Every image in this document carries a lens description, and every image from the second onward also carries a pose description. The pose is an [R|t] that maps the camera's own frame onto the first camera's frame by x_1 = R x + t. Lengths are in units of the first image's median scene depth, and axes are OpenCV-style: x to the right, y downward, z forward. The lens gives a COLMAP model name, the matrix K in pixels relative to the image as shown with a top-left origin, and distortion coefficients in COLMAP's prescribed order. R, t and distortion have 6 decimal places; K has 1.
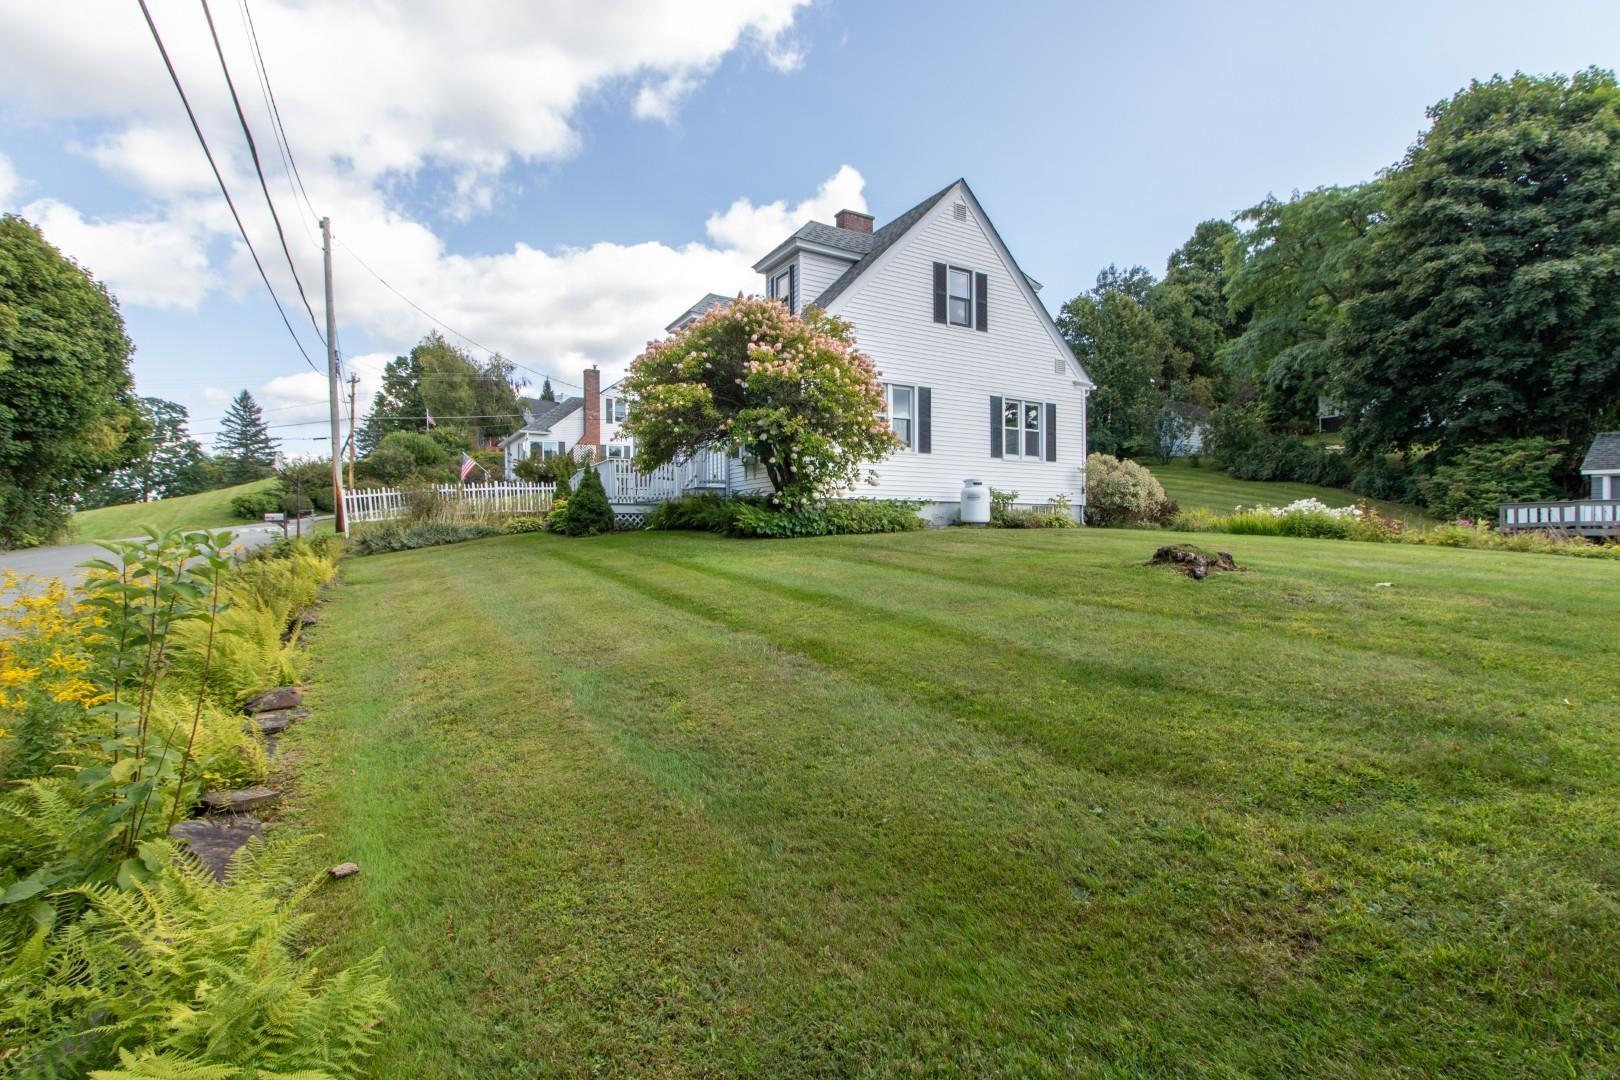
lens RADIAL K [[759.4, 0, 798.9], [0, 759.4, 502.0], [0, 0, 1]] dist [-0.003409, 0.003571]
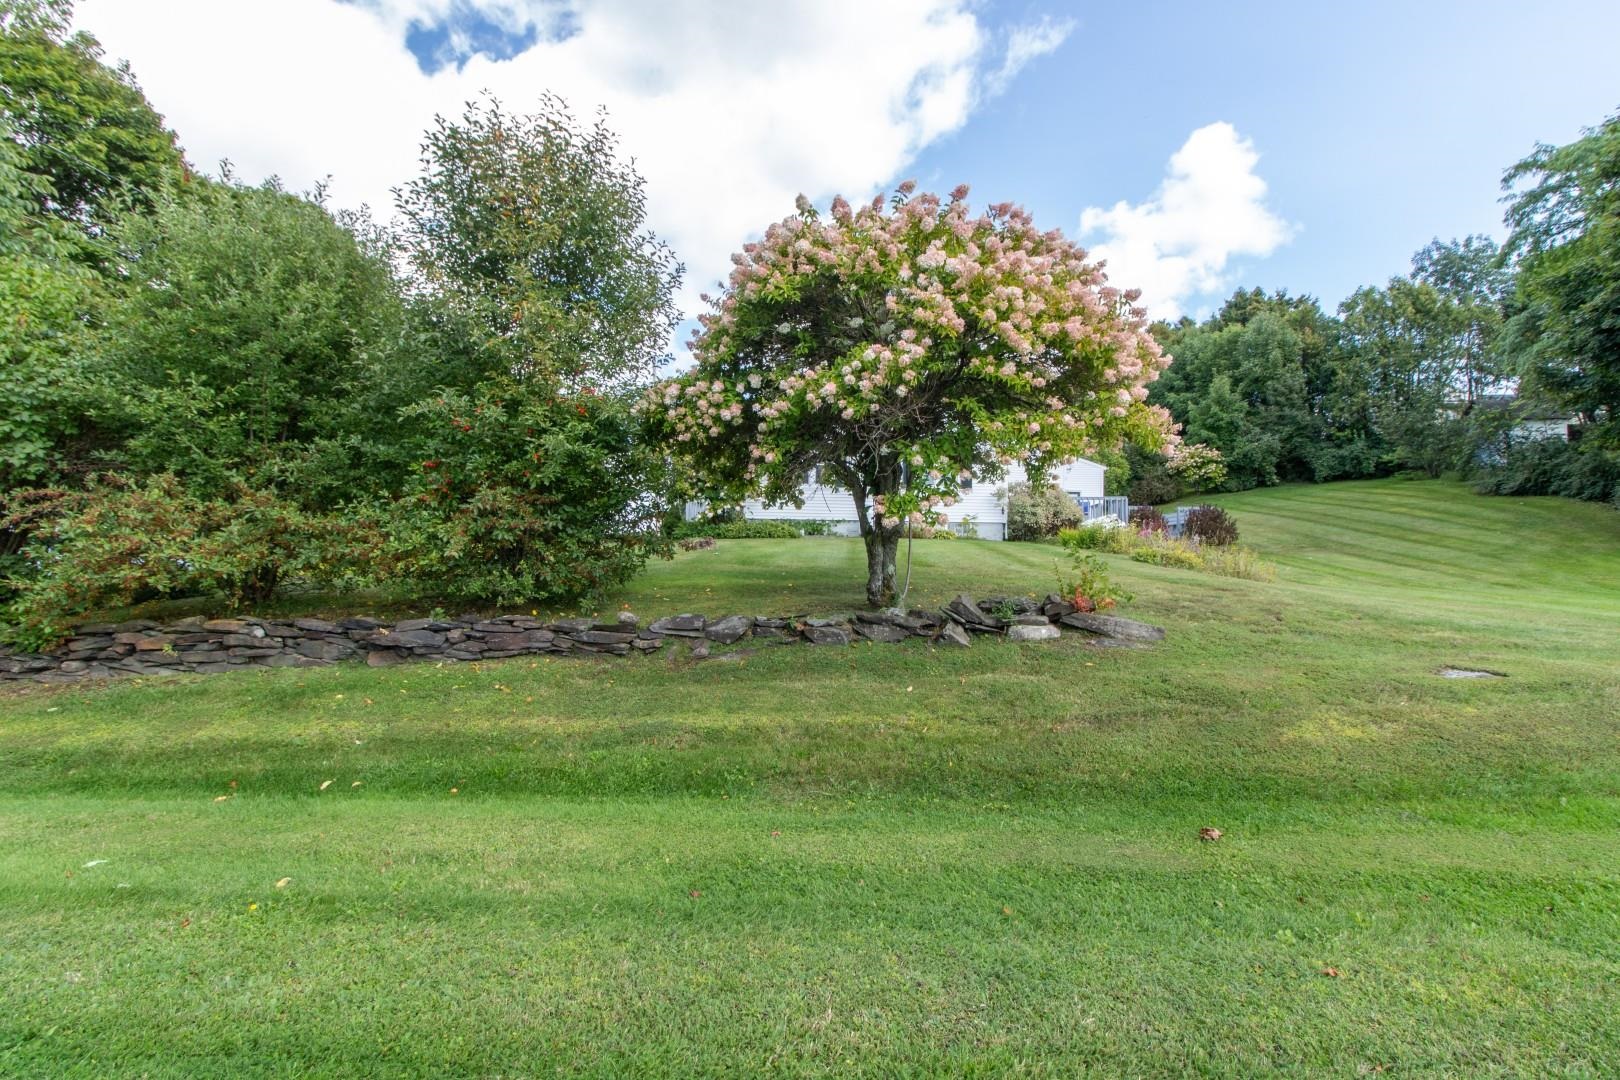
lens RADIAL K [[759.4, 0, 794.5], [0, 759.4, 504.4], [0, 0, 1]] dist [-0.003409, 0.003571]
pose [[0.815376, -0.028915, -0.578210, 0.894858], [0.004488, 0.999038, -0.043632, 0.029094], [0.578915, 0.032982, 0.814721, -0.234892]]
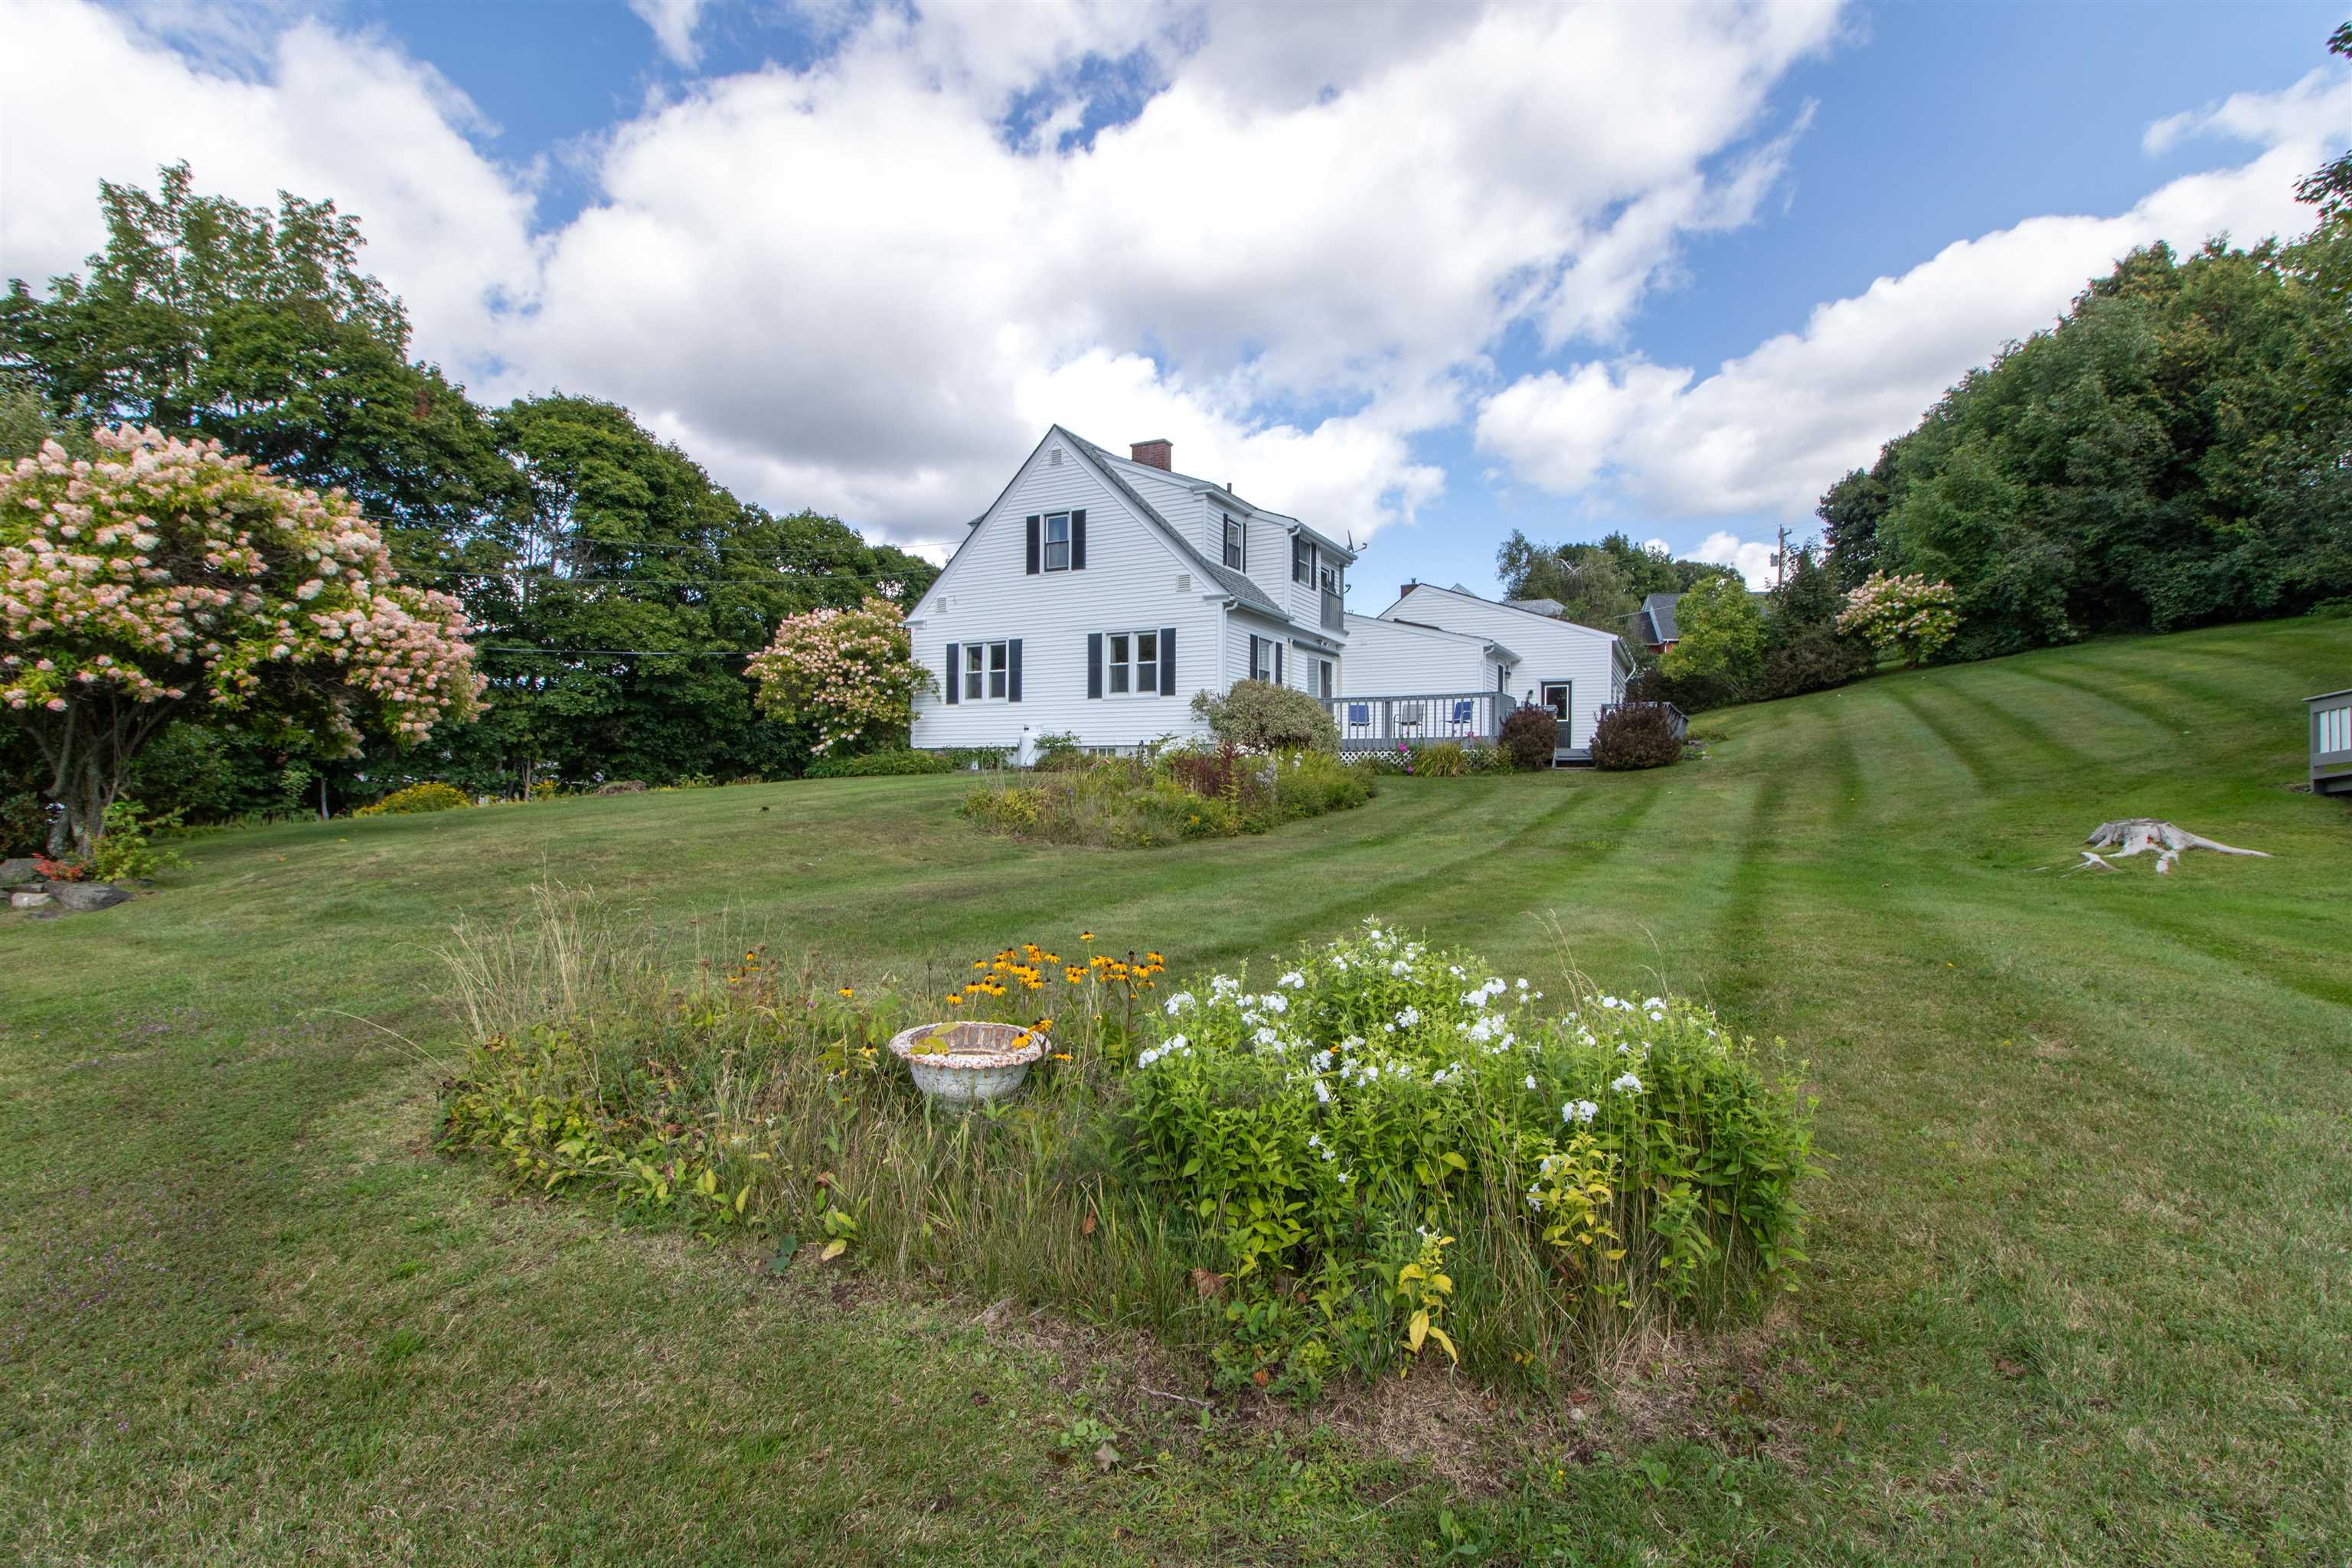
lens RADIAL K [[1102.5, 0, 1152.6], [0, 1102.5, 757.8], [0, 0, 1]] dist [-0.003409, 0.003571]
pose [[0.500871, -0.018404, -0.865326, 1.509401], [0.027554, 0.999606, -0.005311, 0.026972], [0.865083, -0.021183, 0.501180, 0.364620]]
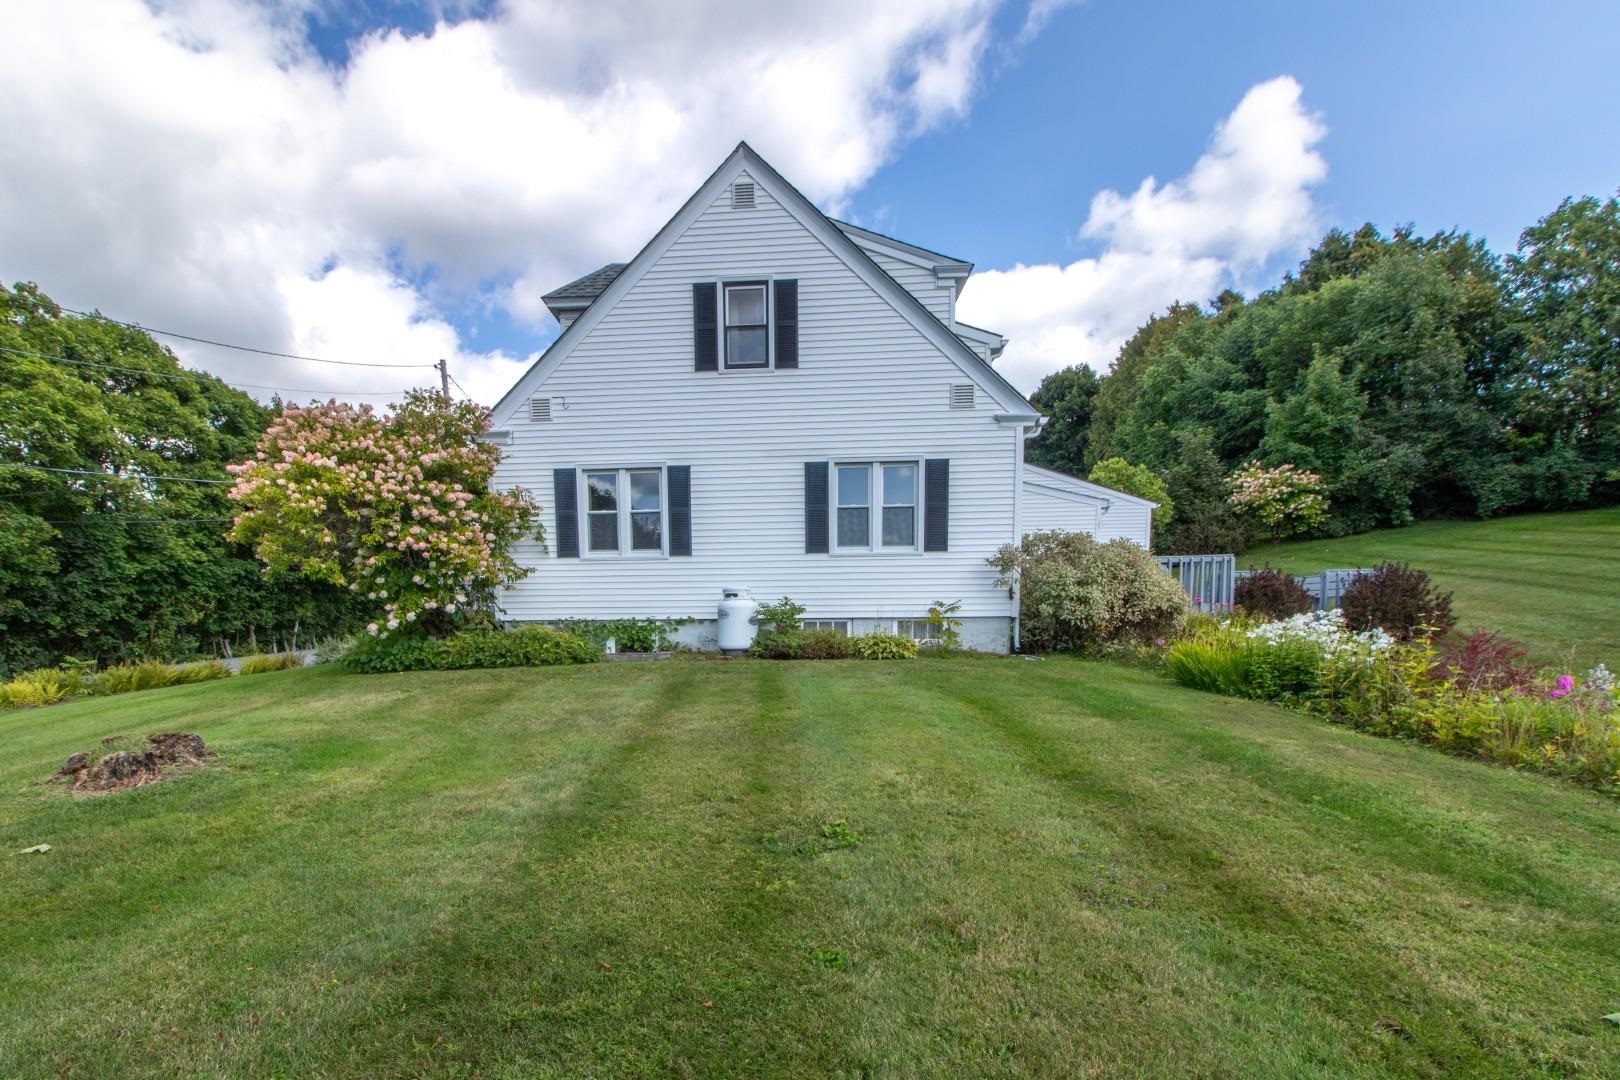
lens RADIAL K [[816.3, 0, 707.5], [0, 816.3, 676.6], [0, 0, 1]] dist [0.009701, -0.001366]
pose [[0.802437, 0.032948, -0.595826, 0.631201], [0.029340, 0.995089, 0.094541, -0.019615], [0.596015, -0.093345, 0.797529, 0.340642]]
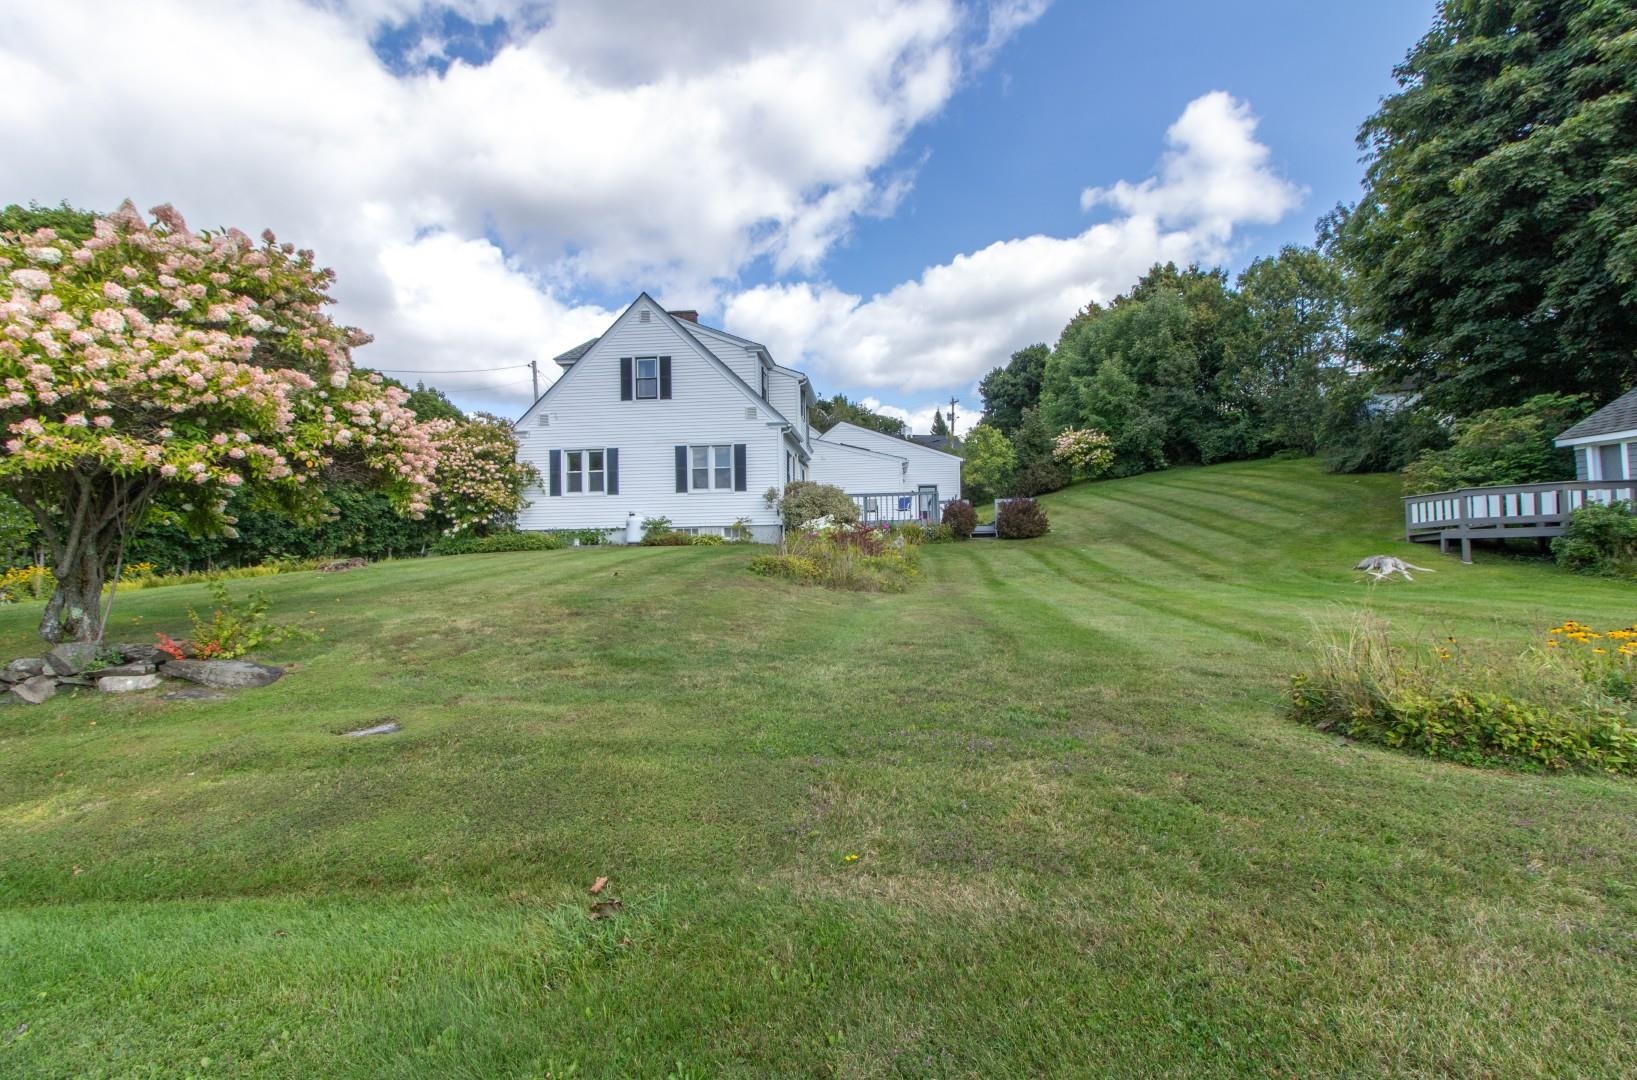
lens RADIAL K [[765.2, 0, 806.5], [0, 765.2, 518.1], [0, 0, 1]] dist [0.000230, 0.001435]
pose [[0.801767, -0.043739, -0.596035, 1.236380], [0.040321, 0.999005, -0.019071, 0.020916], [0.596275, -0.008742, 0.802732, 0.057396]]
